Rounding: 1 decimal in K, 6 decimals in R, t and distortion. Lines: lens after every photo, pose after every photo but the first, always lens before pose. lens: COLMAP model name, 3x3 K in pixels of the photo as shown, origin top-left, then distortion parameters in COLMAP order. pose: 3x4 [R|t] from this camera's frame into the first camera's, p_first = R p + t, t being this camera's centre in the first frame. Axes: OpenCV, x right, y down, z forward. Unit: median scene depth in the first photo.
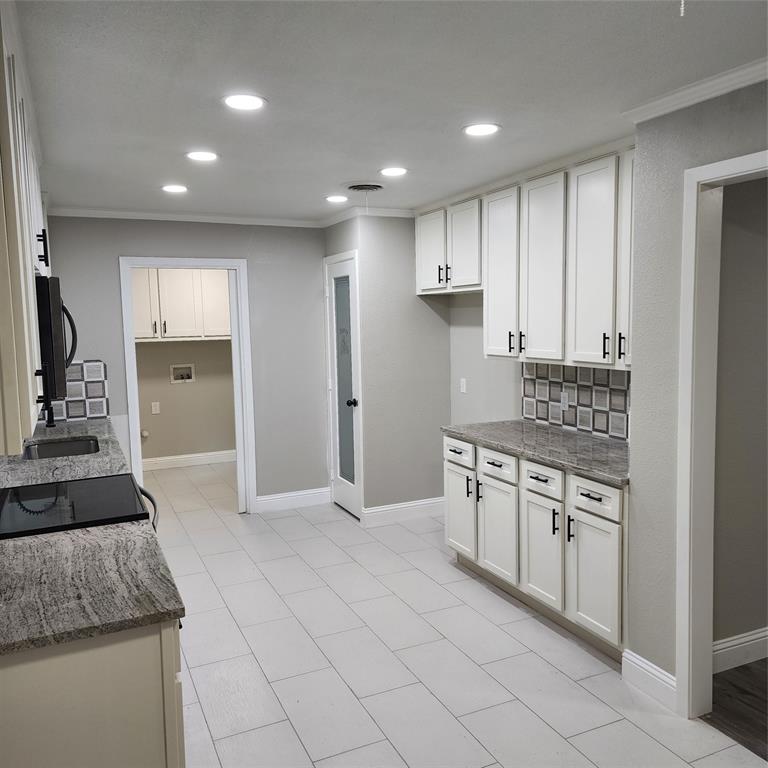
lens RADIAL K [[675.6, 0, 384.0], [0, 675.6, 384.0], [0, 0, 1]] dist [0.039928, -0.041671]
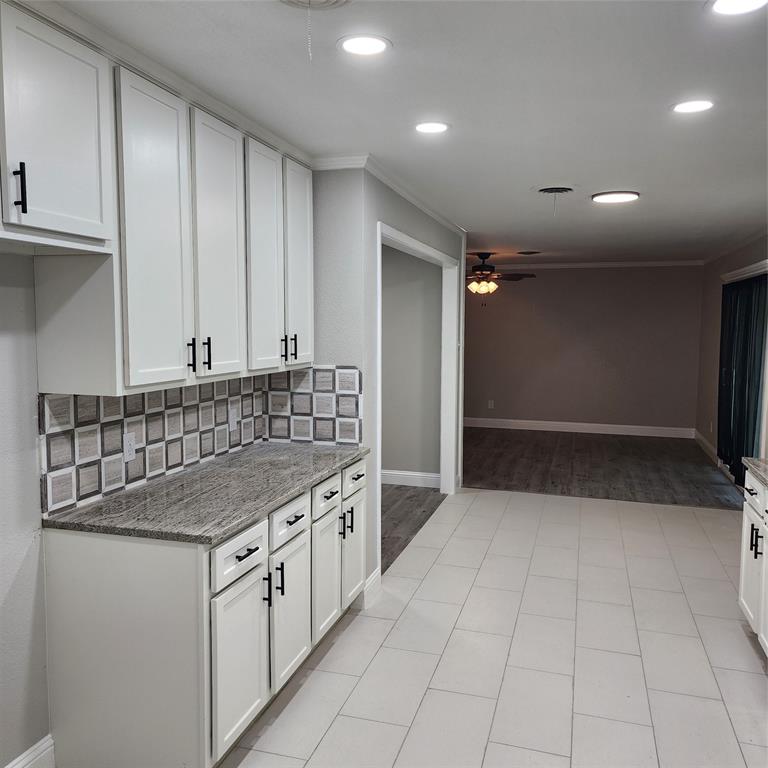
lens RADIAL K [[675.6, 0, 384.0], [0, 675.6, 384.0], [0, 0, 1]] dist [0.039928, -0.041671]
pose [[-0.754927, -0.044315, 0.654310, -0.337917], [0.071717, 0.986152, 0.149535, -0.113354], [-0.651876, 0.159813, -0.741295, 1.323348]]
